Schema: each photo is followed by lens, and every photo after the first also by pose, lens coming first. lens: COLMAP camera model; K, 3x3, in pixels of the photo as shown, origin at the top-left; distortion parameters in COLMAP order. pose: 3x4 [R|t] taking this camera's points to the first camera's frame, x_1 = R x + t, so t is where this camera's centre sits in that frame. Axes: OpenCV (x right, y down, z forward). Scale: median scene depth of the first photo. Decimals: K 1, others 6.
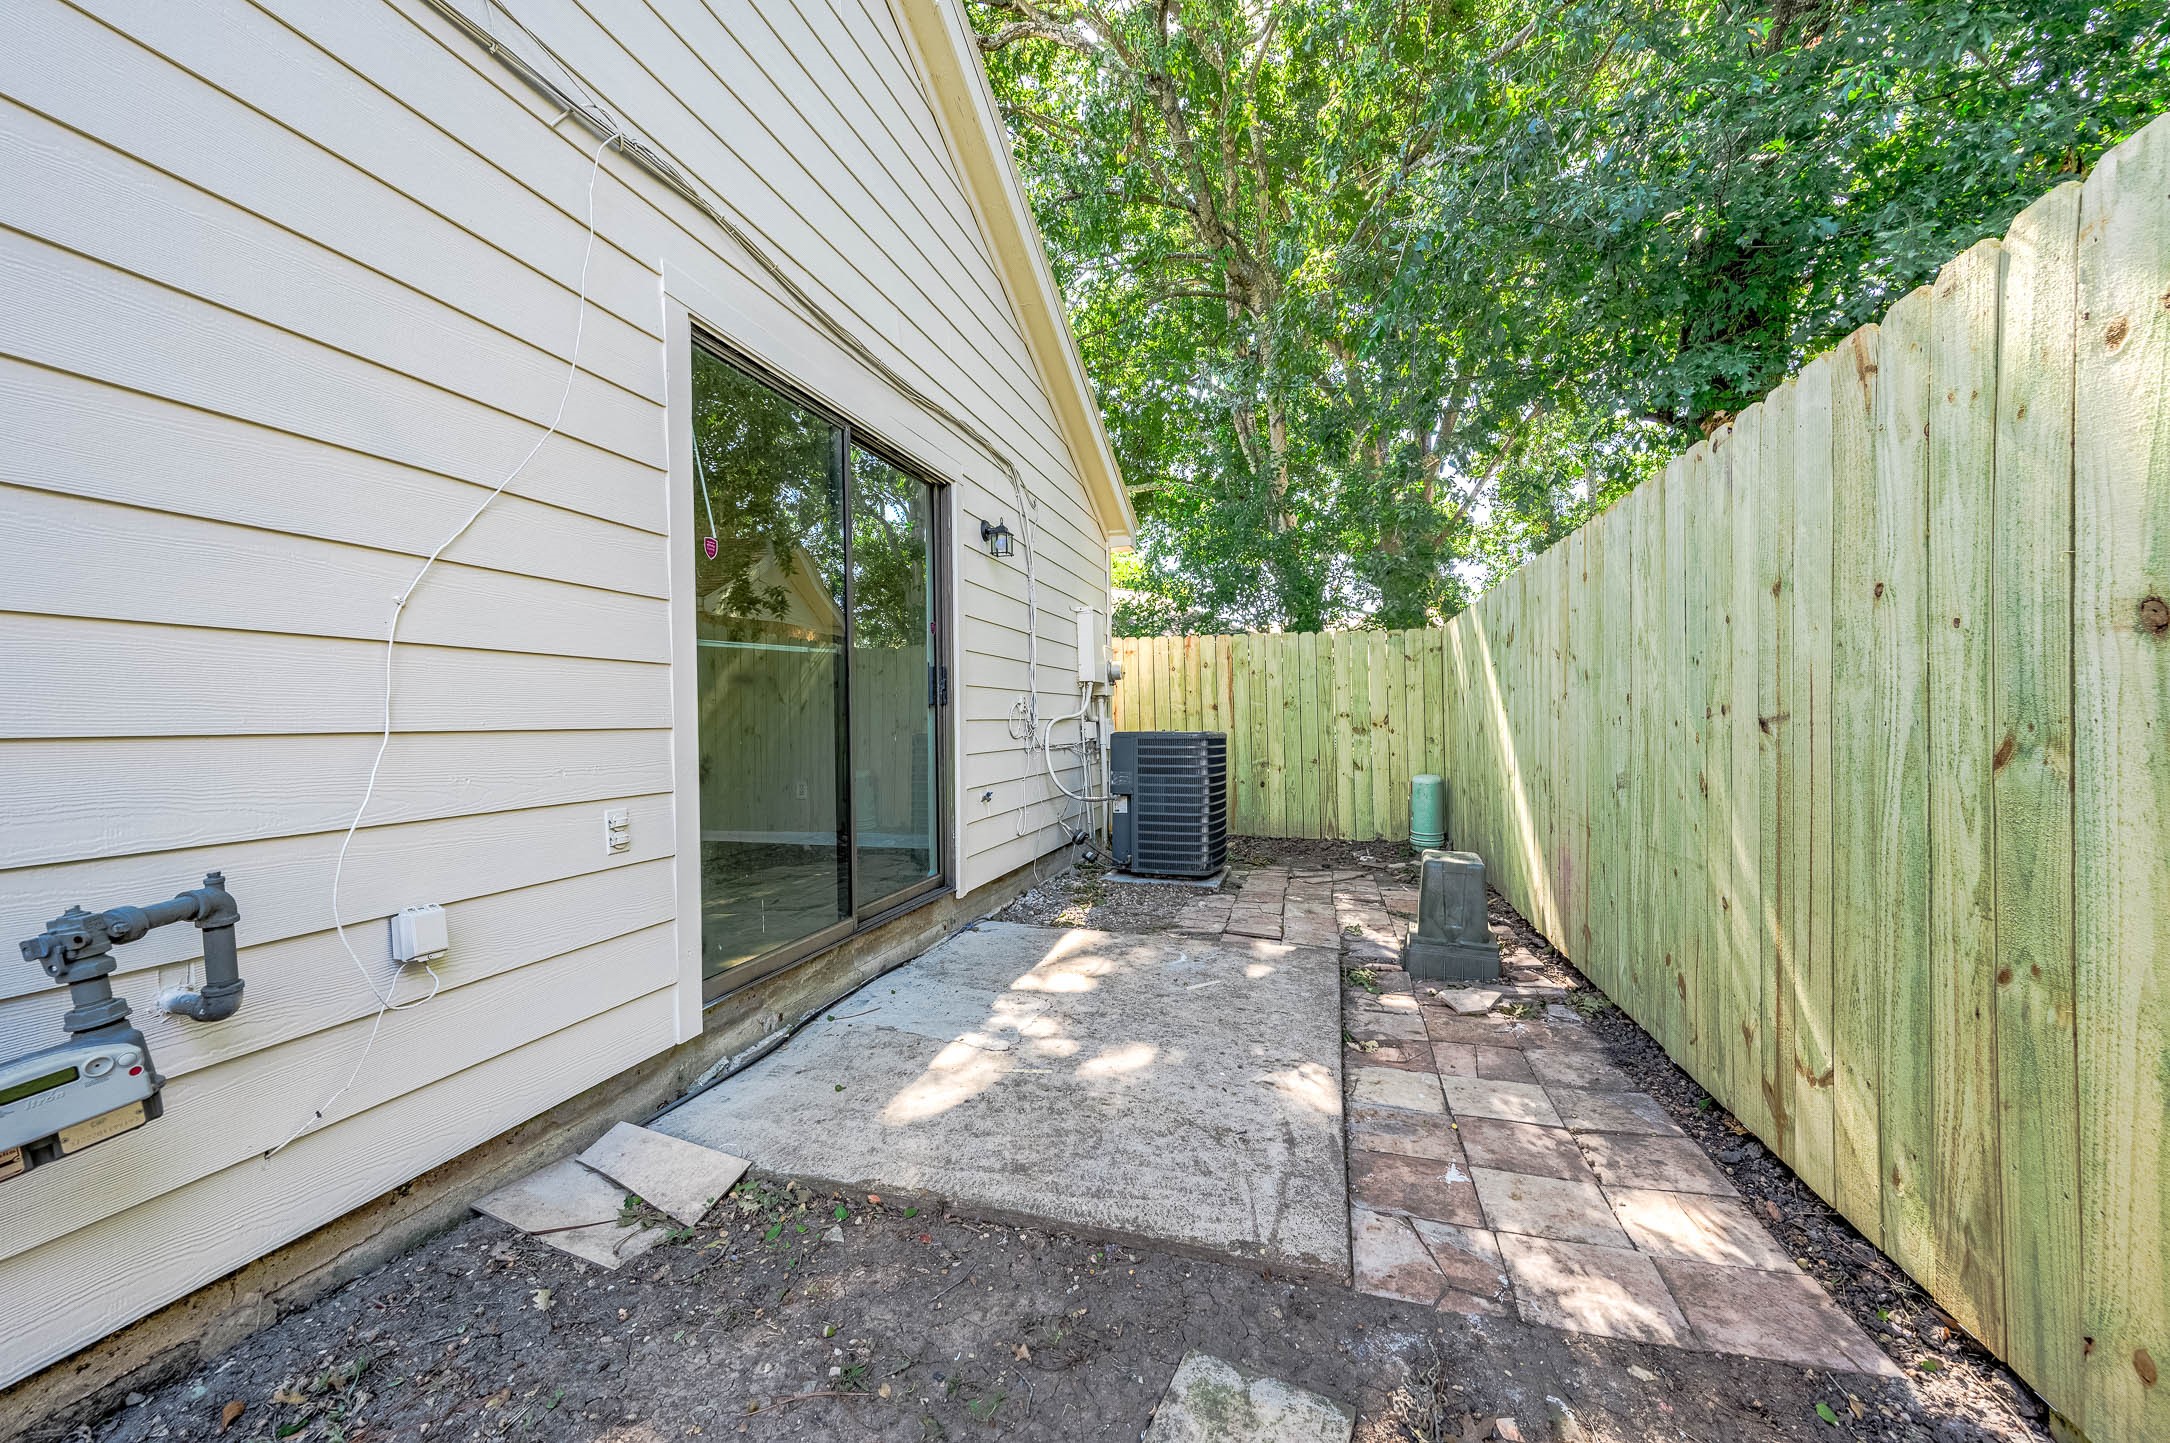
lens RADIAL K [[853.8, 0, 1082.5], [0, 853.8, 708.0], [0, 0, 1]] dist [0.021080, 0.000442]
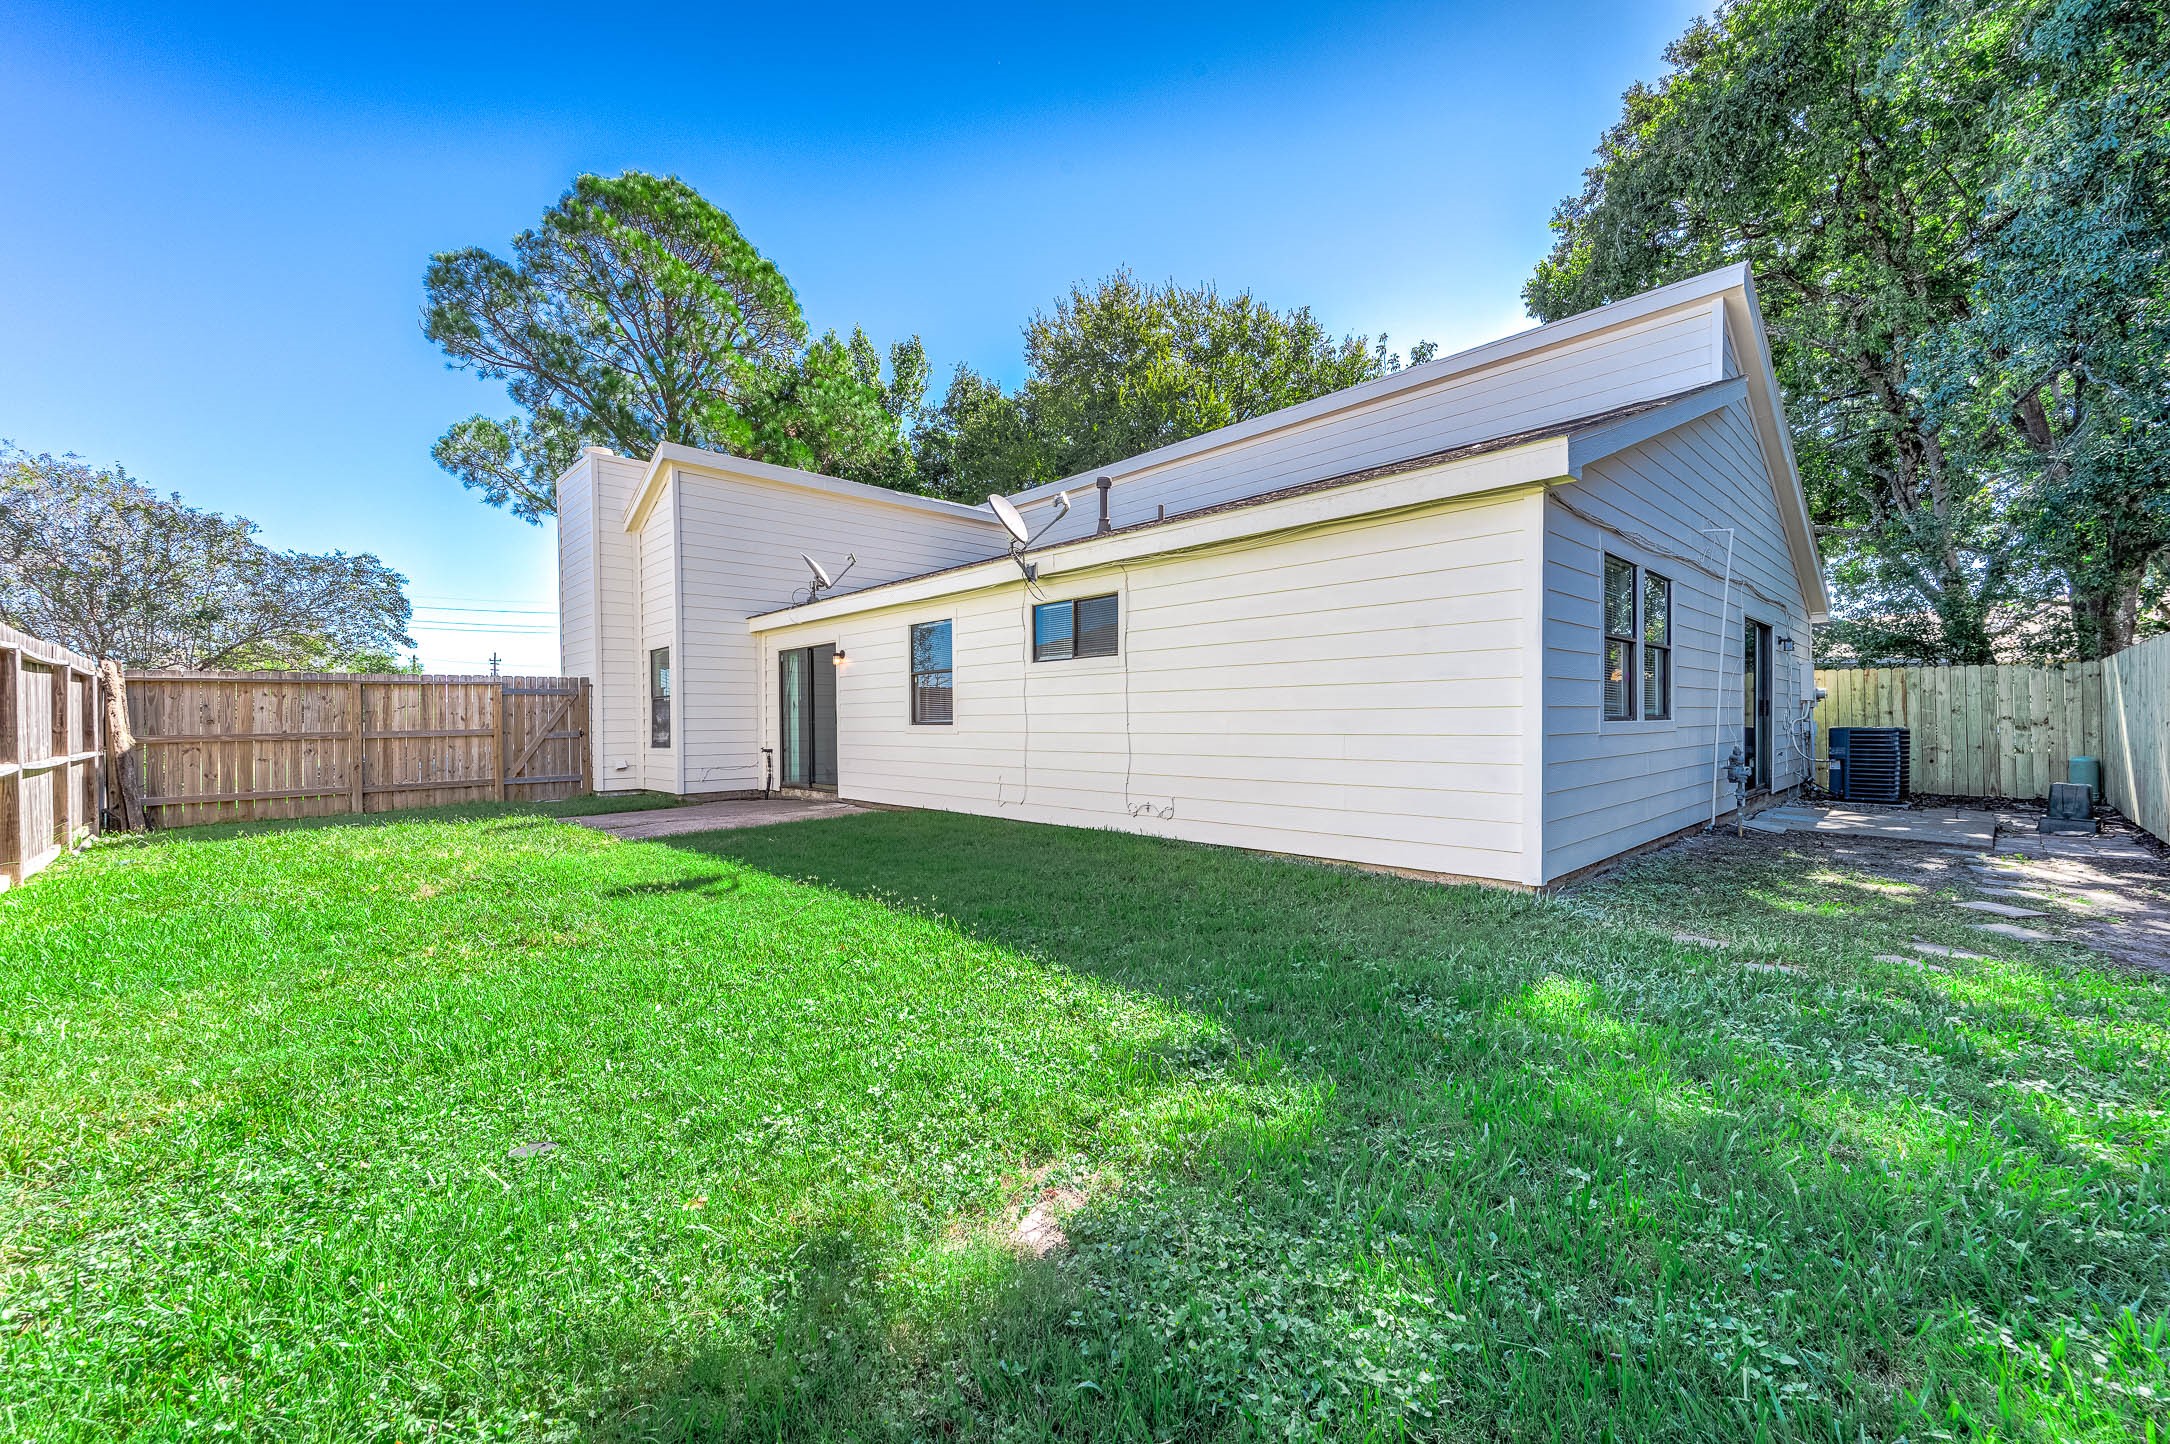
lens RADIAL K [[843.4, 0, 1083.3], [0, 843.4, 721.7], [0, 0, 1]] dist [0.023722, 0.000056]
pose [[0.861398, 0.004370, -0.507912, -0.345459], [0.006587, 0.999783, 0.019774, -0.027400], [0.507888, -0.020379, 0.861182, -1.225084]]
